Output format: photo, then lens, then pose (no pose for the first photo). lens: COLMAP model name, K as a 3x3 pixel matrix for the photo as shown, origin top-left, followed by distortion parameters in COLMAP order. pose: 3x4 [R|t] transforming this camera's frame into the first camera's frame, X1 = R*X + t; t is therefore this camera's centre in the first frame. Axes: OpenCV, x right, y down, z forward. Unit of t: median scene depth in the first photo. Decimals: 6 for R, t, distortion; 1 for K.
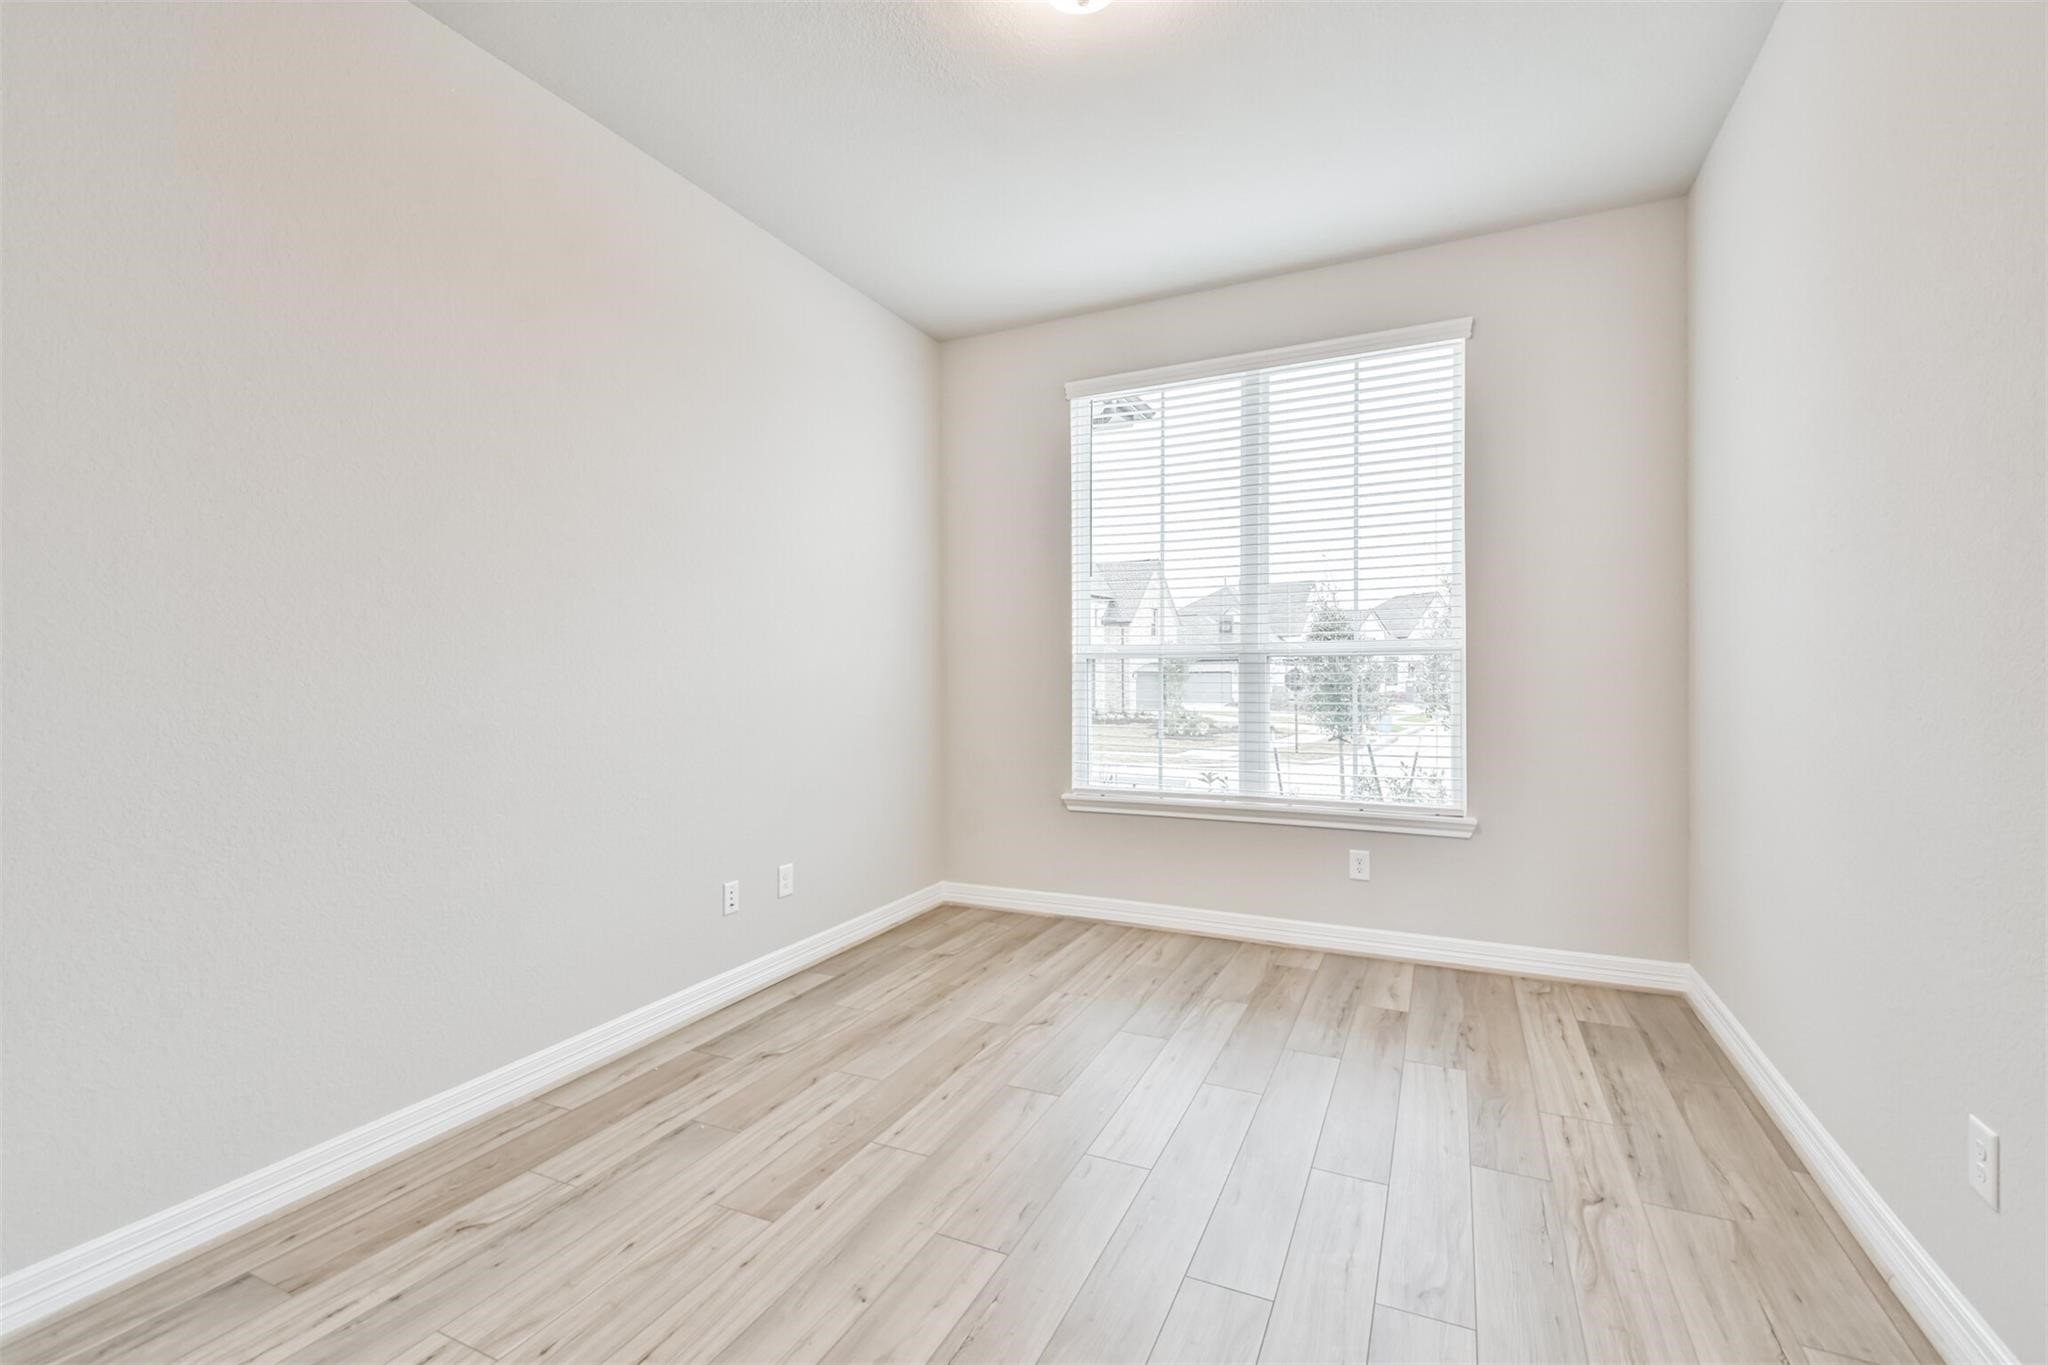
lens RADIAL K [[892.8, 0, 1022.2], [0, 892.8, 678.5], [0, 0, 1]] dist [-0.000600, -0.003391]
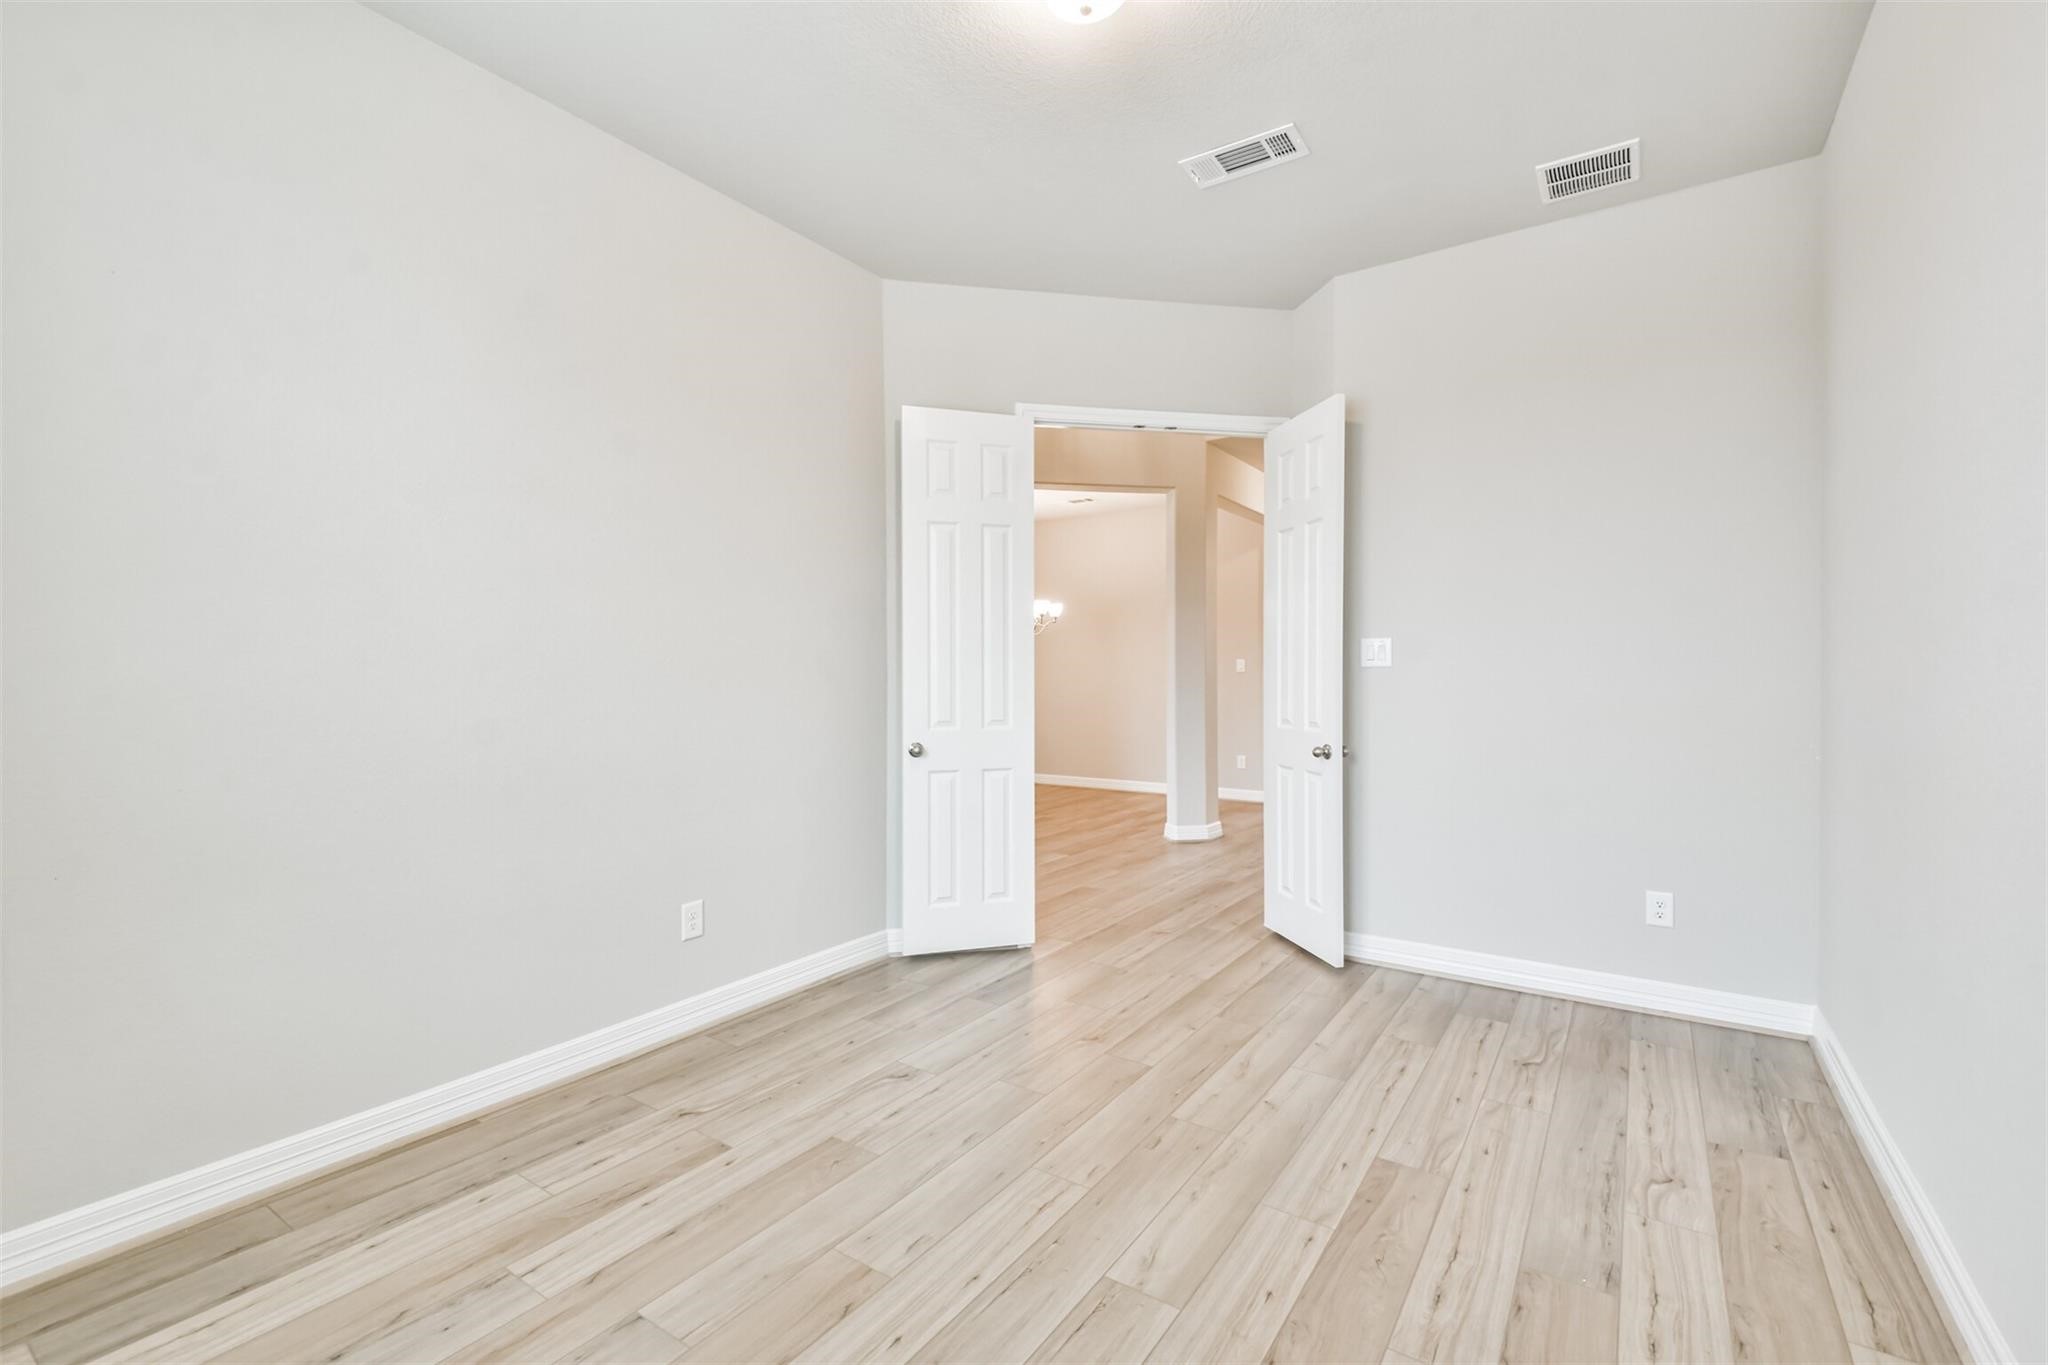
lens RADIAL K [[892.8, 0, 1026.1], [0, 892.8, 680.7], [0, 0, 1]] dist [-0.000600, -0.003391]
pose [[-0.987909, 0.009075, 0.154771, -0.014334], [0.010264, 0.999924, 0.006885, -0.017351], [-0.154697, 0.008390, -0.987926, 2.038337]]
